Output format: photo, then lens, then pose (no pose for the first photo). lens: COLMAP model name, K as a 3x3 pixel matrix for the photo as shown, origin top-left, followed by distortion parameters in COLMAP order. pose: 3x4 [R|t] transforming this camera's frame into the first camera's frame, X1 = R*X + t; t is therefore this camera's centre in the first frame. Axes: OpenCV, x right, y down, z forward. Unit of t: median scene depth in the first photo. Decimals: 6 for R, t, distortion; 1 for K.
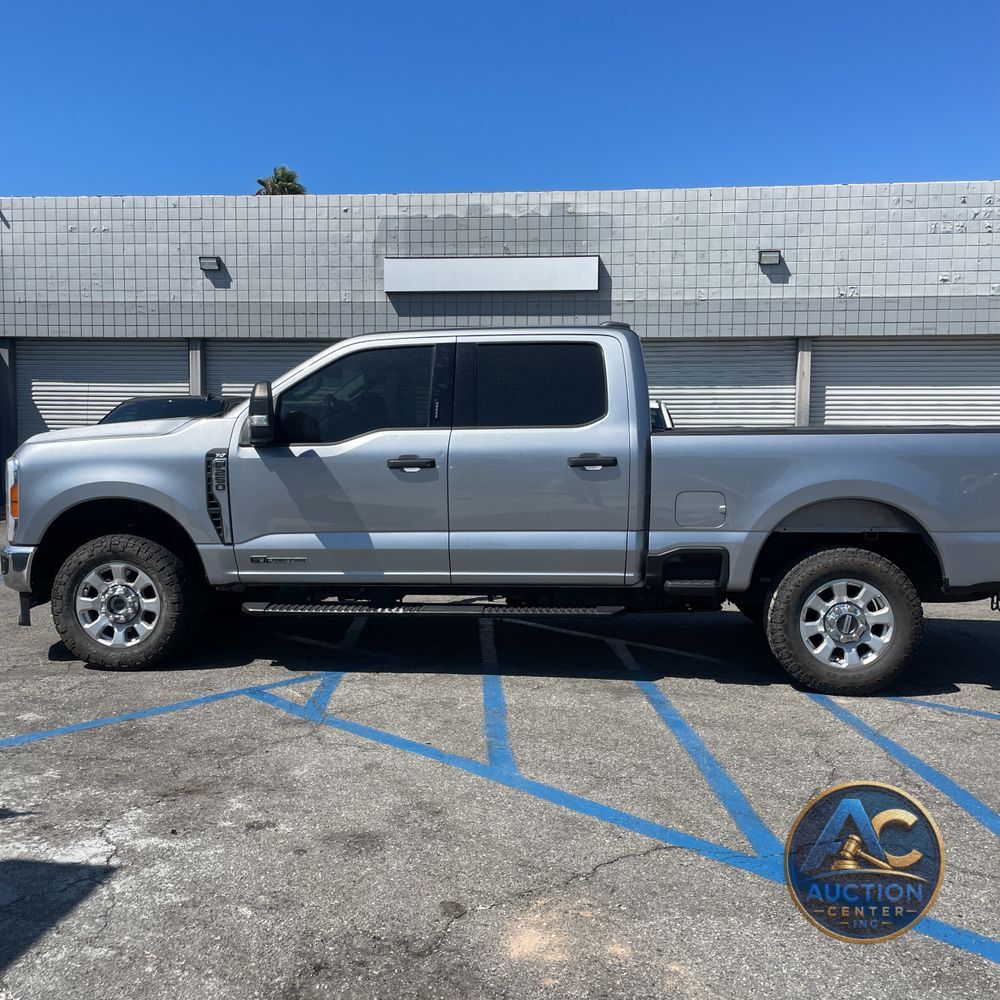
lens RADIAL K [[1002.9, 0, 498.9], [0, 1002.9, 513.7], [0, 0, 1]] dist [0.088491, -0.107899]
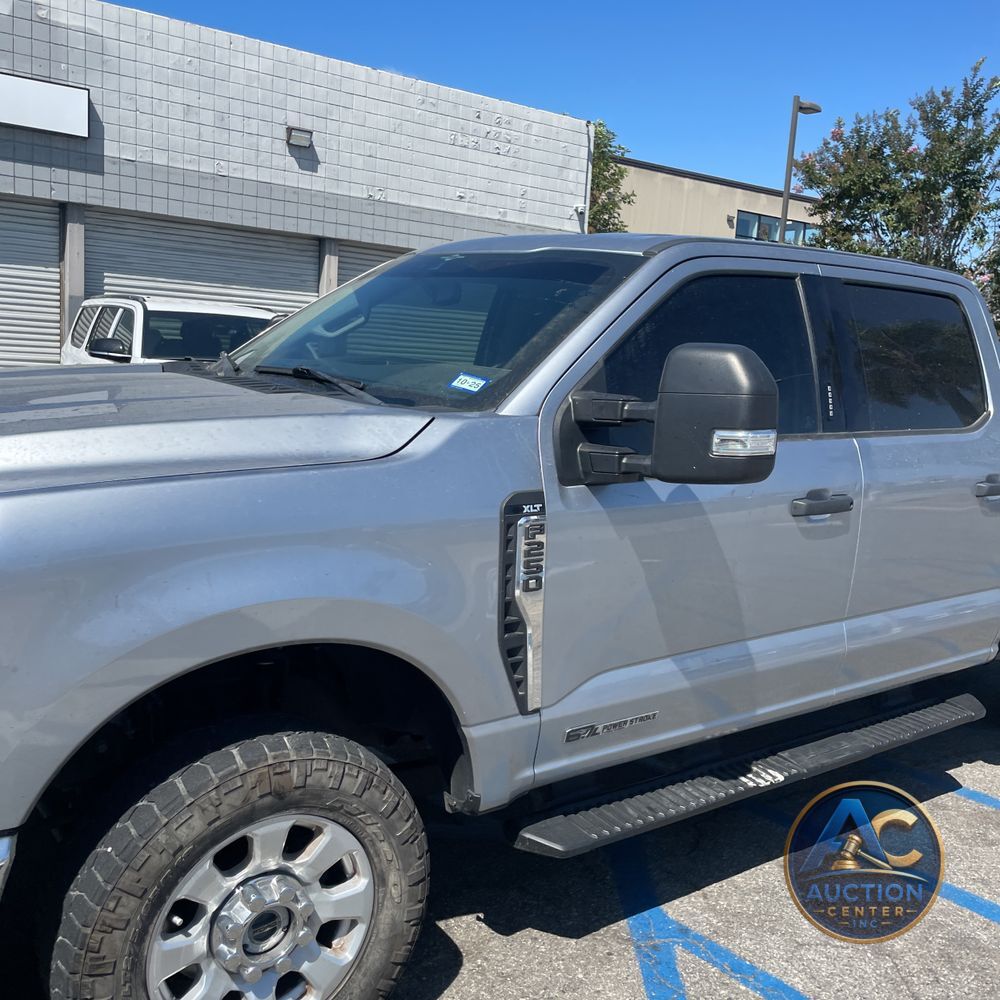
lens RADIAL K [[1007.3, 0, 495.7], [0, 1007.3, 496.9], [0, 0, 1]] dist [0.083483, -0.104480]
pose [[0.746367, -0.055152, 0.663246, -0.190625], [-0.008055, 0.995739, 0.091864, -0.033992], [-0.665486, -0.073906, 0.742742, 0.239173]]
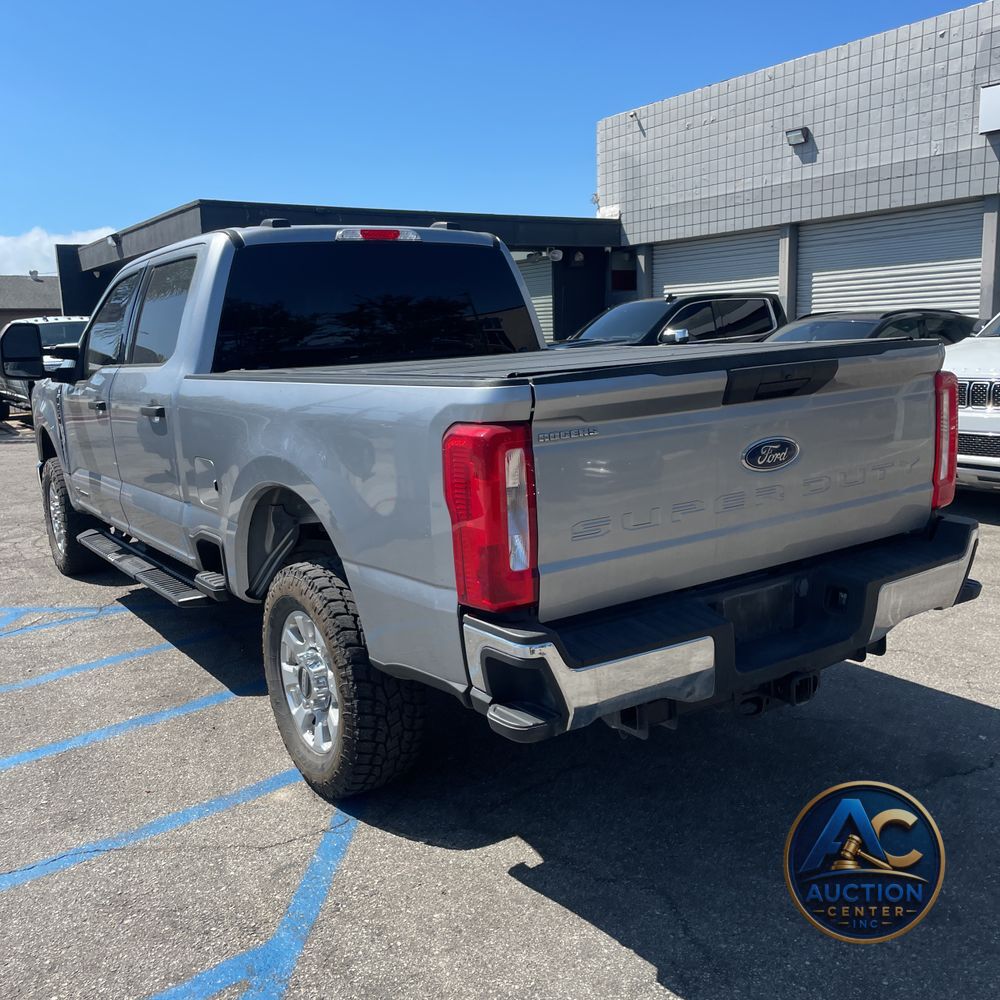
lens RADIAL K [[1002.9, 0, 498.9], [0, 1002.9, 513.7], [0, 0, 1]] dist [0.088491, -0.107899]
pose [[0.622724, 0.112866, -0.774258, 0.301950], [-0.021431, 0.991631, 0.127316, -0.027451], [0.782148, -0.062689, 0.619931, 0.230763]]
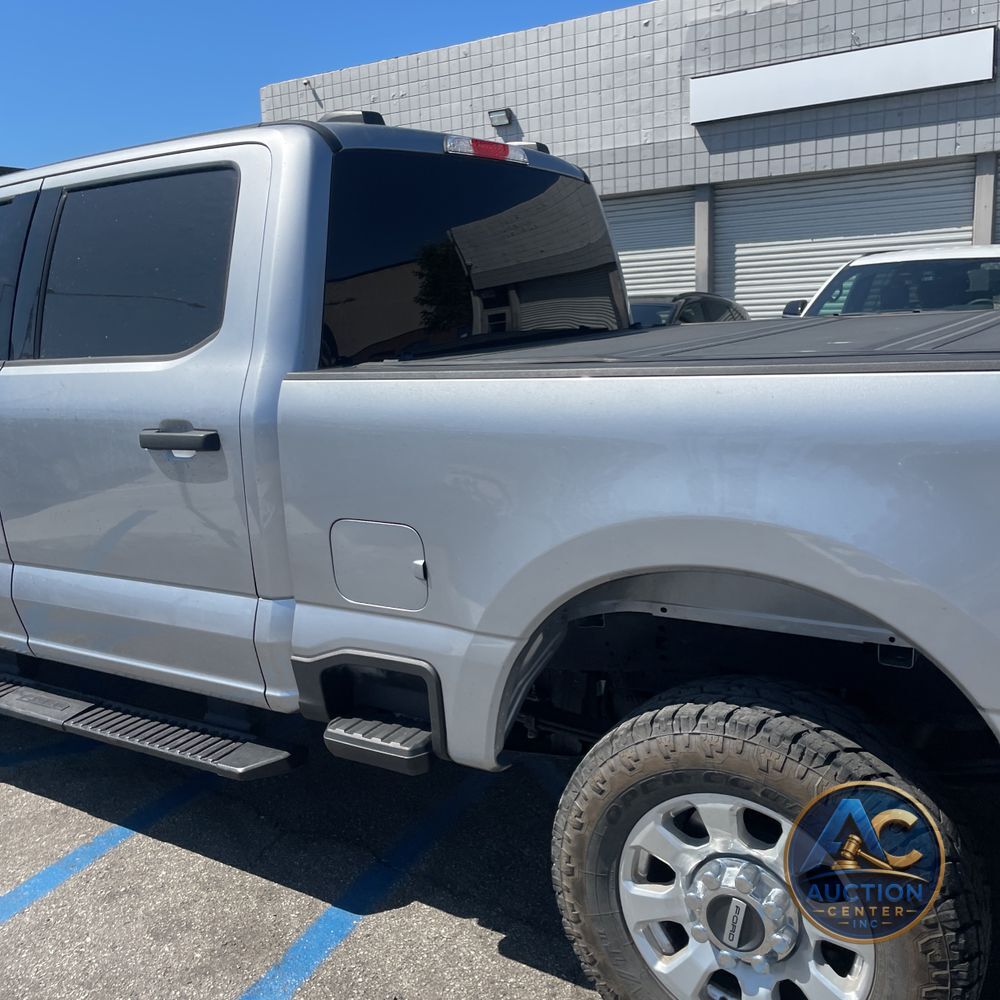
lens RADIAL K [[999.7, 0, 497.6], [0, 999.7, 496.7], [0, 0, 1]] dist [0.081768, -0.094702]
pose [[0.882464, 0.045438, -0.468180, 0.140699], [0.009487, 0.993402, 0.114294, -0.025021], [0.470284, -0.105302, 0.876210, 0.221063]]
